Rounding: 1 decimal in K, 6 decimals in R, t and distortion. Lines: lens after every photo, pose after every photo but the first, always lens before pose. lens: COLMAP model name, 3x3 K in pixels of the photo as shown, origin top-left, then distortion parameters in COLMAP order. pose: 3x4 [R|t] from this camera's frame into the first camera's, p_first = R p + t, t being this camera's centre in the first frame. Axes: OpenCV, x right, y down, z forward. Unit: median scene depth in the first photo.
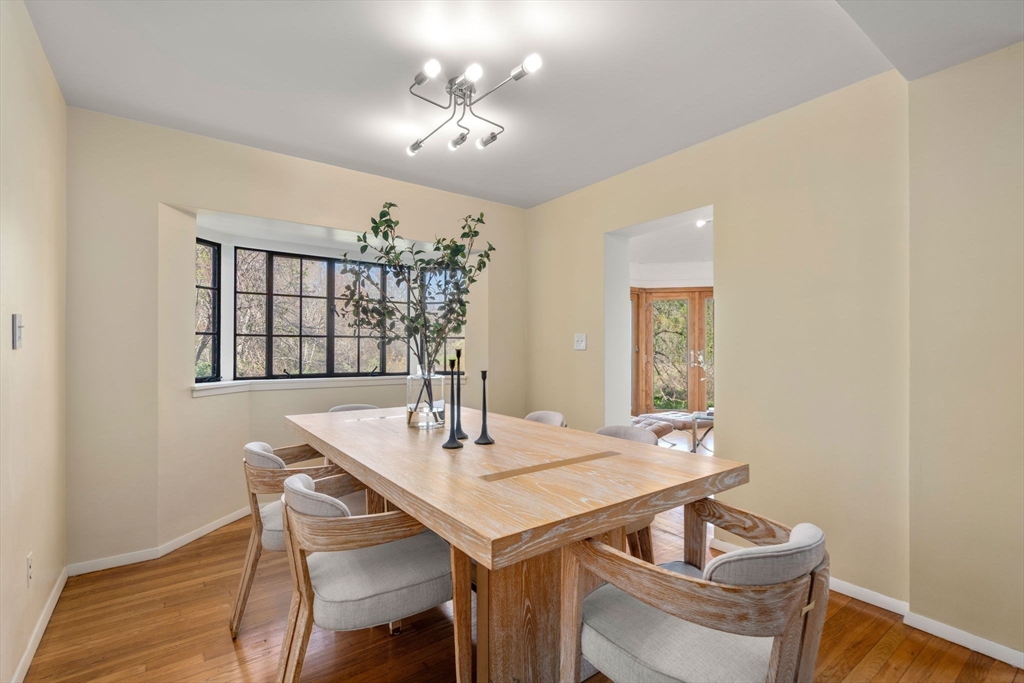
lens RADIAL K [[467.5, 0, 511.9], [0, 467.5, 344.2], [0, 0, 1]] dist [-0.001585, 0.000019]
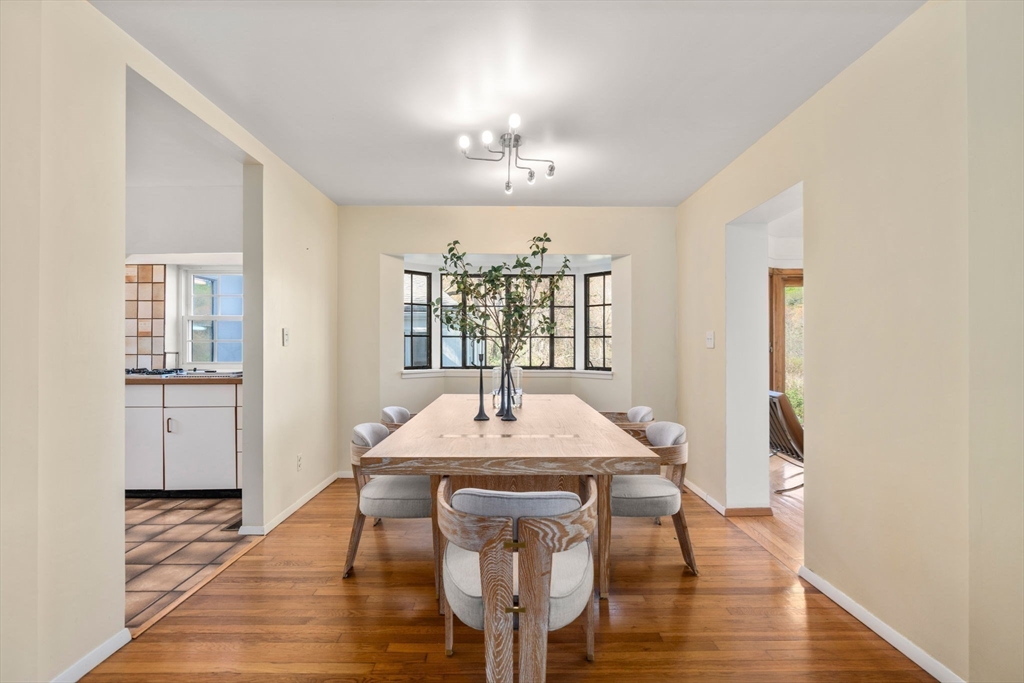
lens RADIAL K [[467.5, 0, 508.4], [0, 467.5, 342.8], [0, 0, 1]] dist [-0.001585, 0.000019]
pose [[0.807035, -0.003263, -0.590494, 0.556411], [0.003016, 0.999994, -0.001404, 0.001641], [0.590496, -0.000648, 0.807040, -0.023902]]
